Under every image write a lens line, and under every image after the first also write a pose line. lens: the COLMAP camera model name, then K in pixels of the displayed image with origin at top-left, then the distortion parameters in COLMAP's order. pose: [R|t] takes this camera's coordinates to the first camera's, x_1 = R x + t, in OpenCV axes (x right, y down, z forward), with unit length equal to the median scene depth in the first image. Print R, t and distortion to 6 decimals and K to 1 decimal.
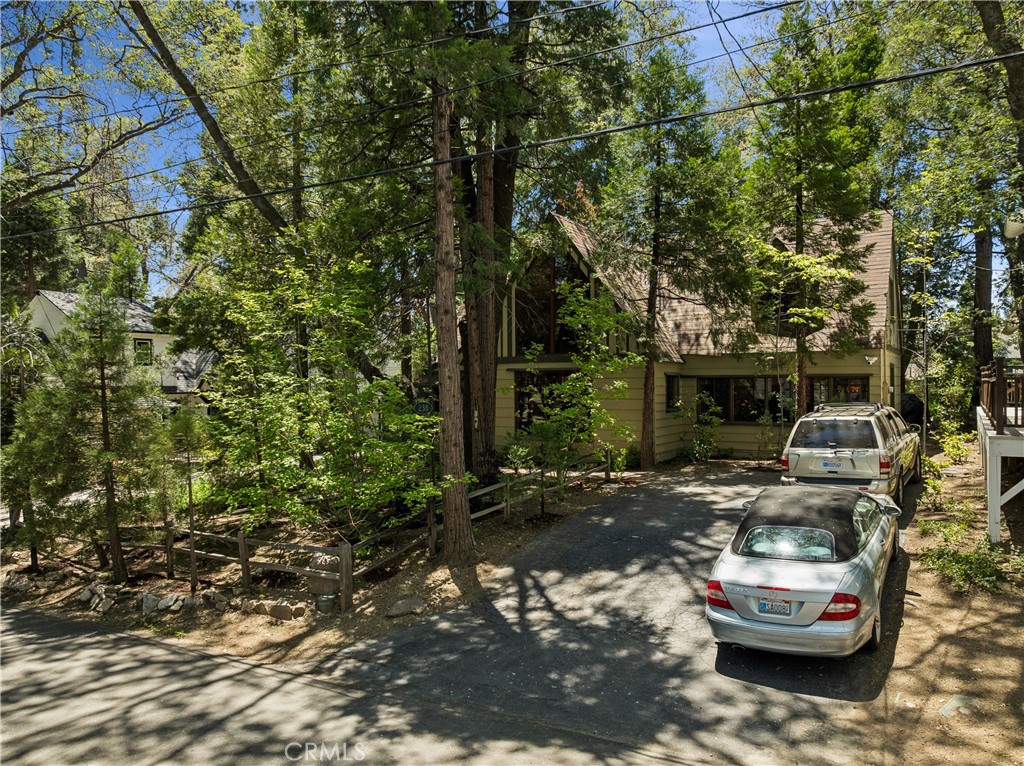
lens RADIAL K [[718.4, 0, 524.2], [0, 718.4, 387.3], [0, 0, 1]] dist [-0.004150, -0.000884]
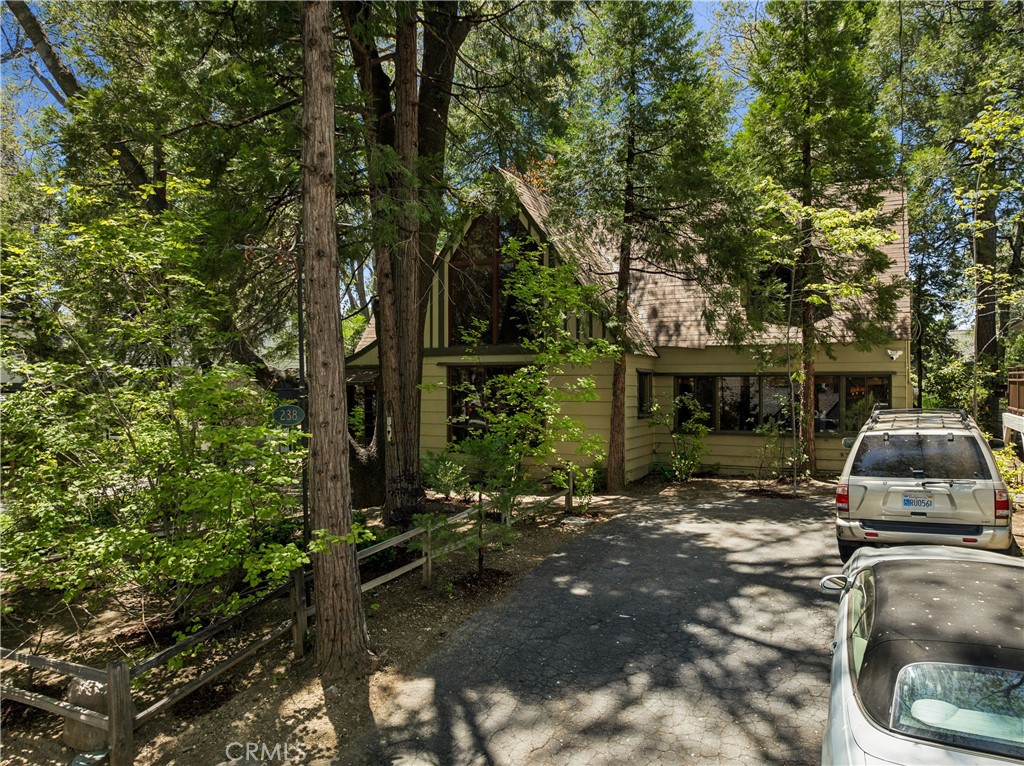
lens RADIAL K [[718.4, 0, 524.2], [0, 718.4, 387.3], [0, 0, 1]] dist [-0.004150, -0.000884]
pose [[0.996517, 0.006488, 0.083135, 0.006820], [-0.006266, 0.999976, -0.002923, 0.003616], [-0.083152, 0.002392, 0.996534, 0.251423]]
